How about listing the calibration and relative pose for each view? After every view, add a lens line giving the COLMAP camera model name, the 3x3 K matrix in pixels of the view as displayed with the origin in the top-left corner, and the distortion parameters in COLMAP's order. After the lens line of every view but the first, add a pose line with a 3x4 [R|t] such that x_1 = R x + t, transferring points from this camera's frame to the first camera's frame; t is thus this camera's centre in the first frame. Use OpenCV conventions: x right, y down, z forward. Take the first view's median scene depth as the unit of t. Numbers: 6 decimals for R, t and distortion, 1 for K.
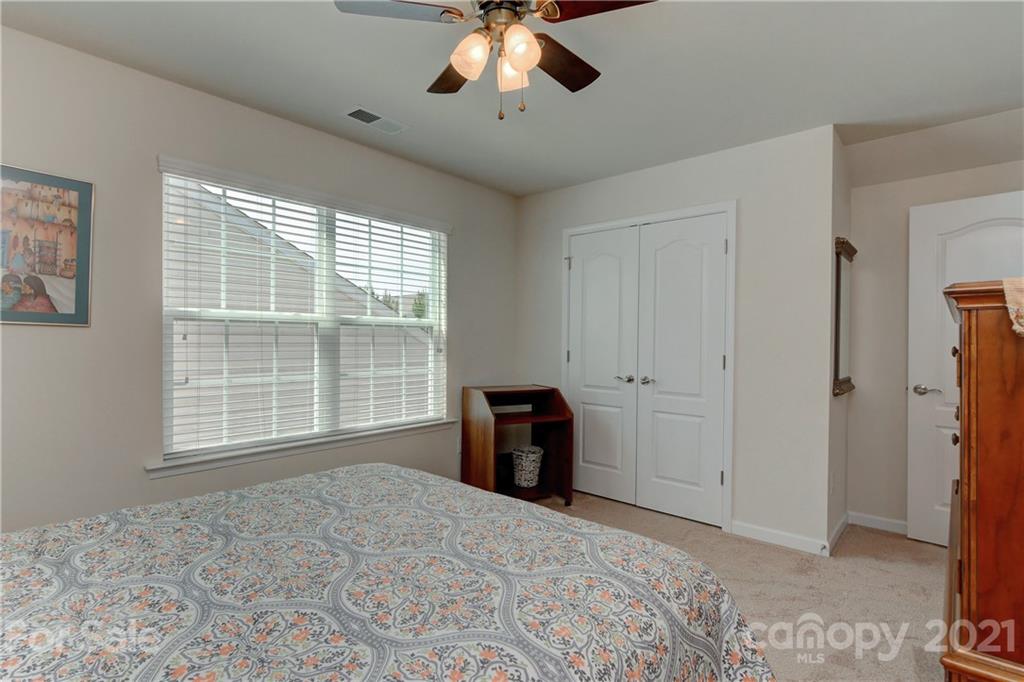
lens RADIAL K [[495.1, 0, 517.3], [0, 495.1, 339.7], [0, 0, 1]] dist [0.011334, -0.001838]
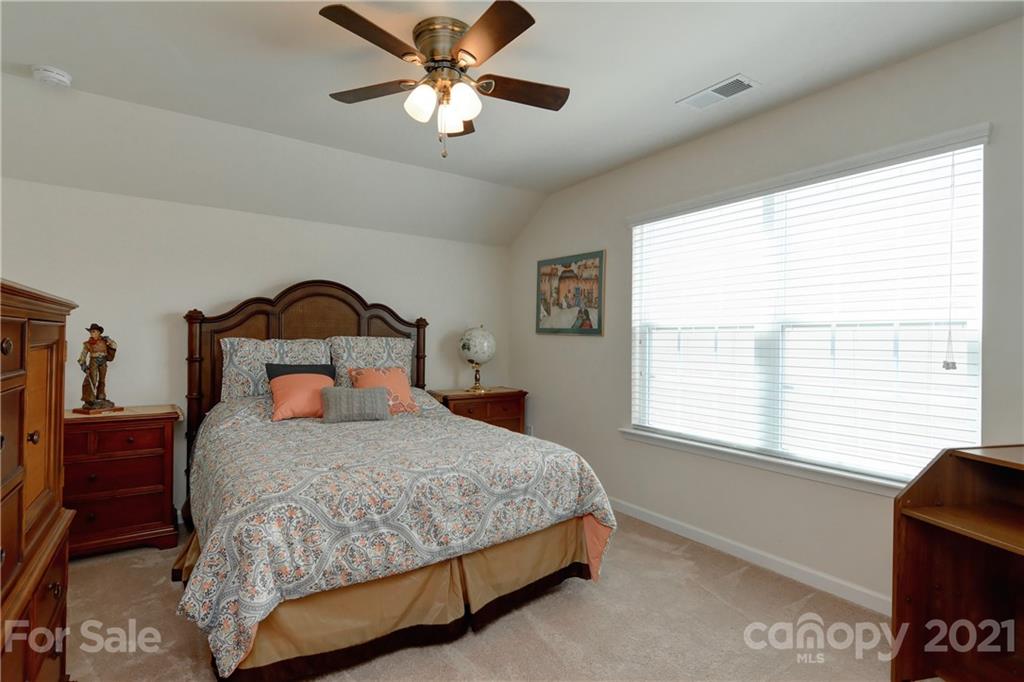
lens RADIAL K [[495.1, 0, 517.4], [0, 495.1, 340.2], [0, 0, 1]] dist [0.011334, -0.001838]
pose [[-0.234139, -0.012044, -0.972128, 0.837121], [-0.010261, 0.999898, -0.009917, 0.007706], [0.972149, 0.007653, -0.234239, 1.127910]]
